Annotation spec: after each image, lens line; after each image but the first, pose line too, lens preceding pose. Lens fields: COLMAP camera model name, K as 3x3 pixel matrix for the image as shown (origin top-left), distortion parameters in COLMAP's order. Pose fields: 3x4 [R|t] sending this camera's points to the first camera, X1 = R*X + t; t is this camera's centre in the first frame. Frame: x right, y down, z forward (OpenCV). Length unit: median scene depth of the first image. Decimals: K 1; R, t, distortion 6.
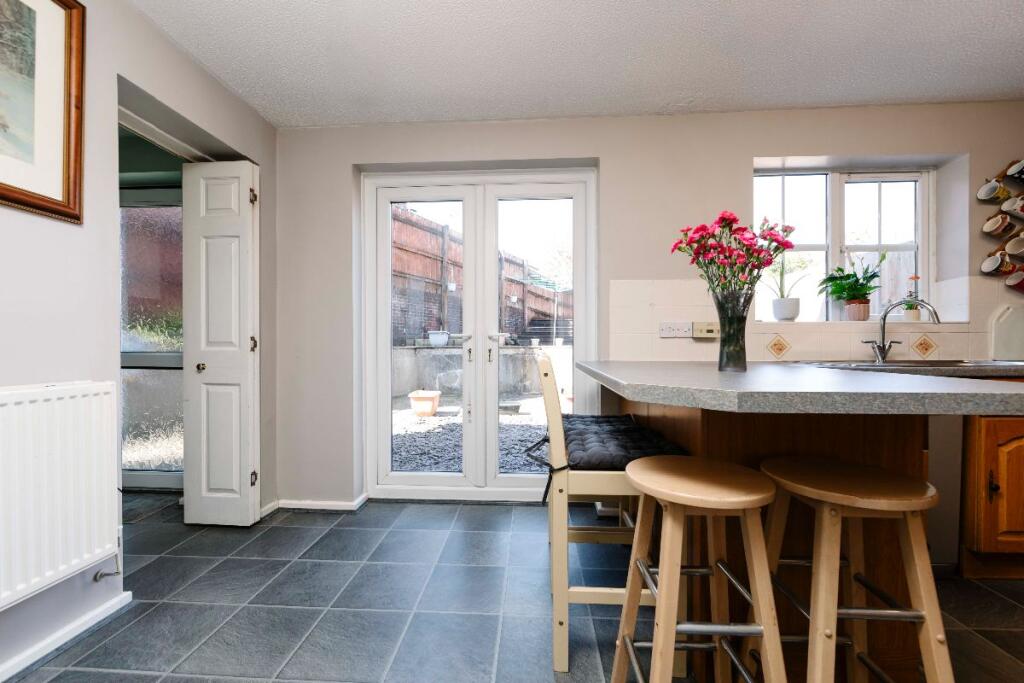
lens RADIAL K [[400.6, 0, 510.8], [0, 400.6, 348.5], [0, 0, 1]] dist [-0.000548, 0.000000]
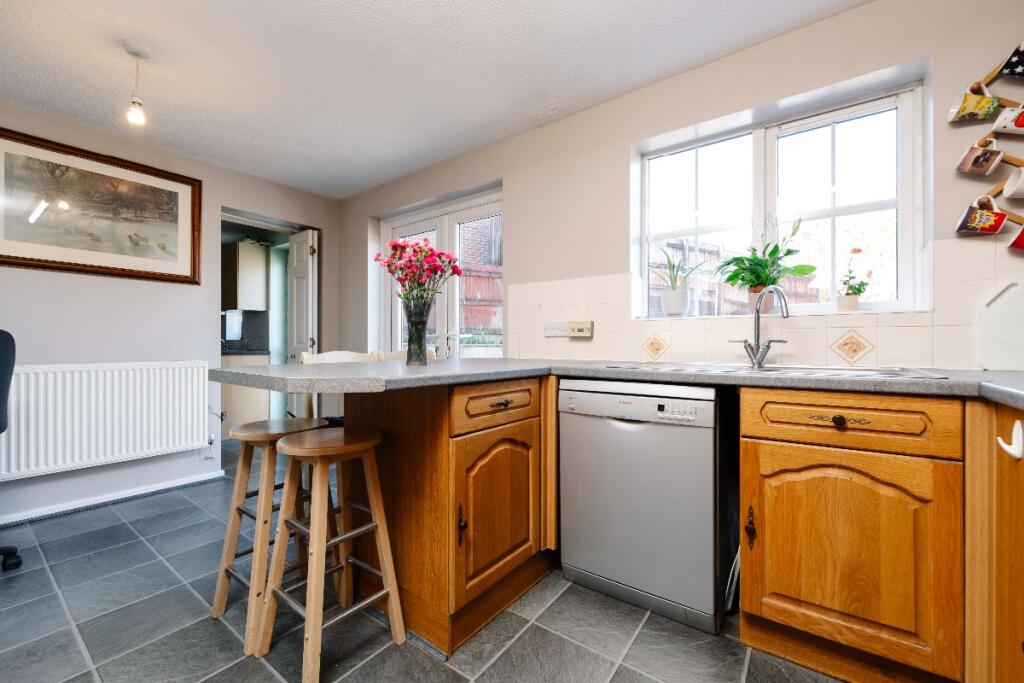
lens RADIAL K [[407.6, 0, 511.3], [0, 407.6, 343.3], [0, 0, 1]] dist [-0.000306, 0.000019]
pose [[0.842873, 0.001485, -0.538110, 1.366737], [-0.006144, 0.999958, -0.006865, -0.004293], [0.538077, 0.009093, 0.842847, 0.087733]]
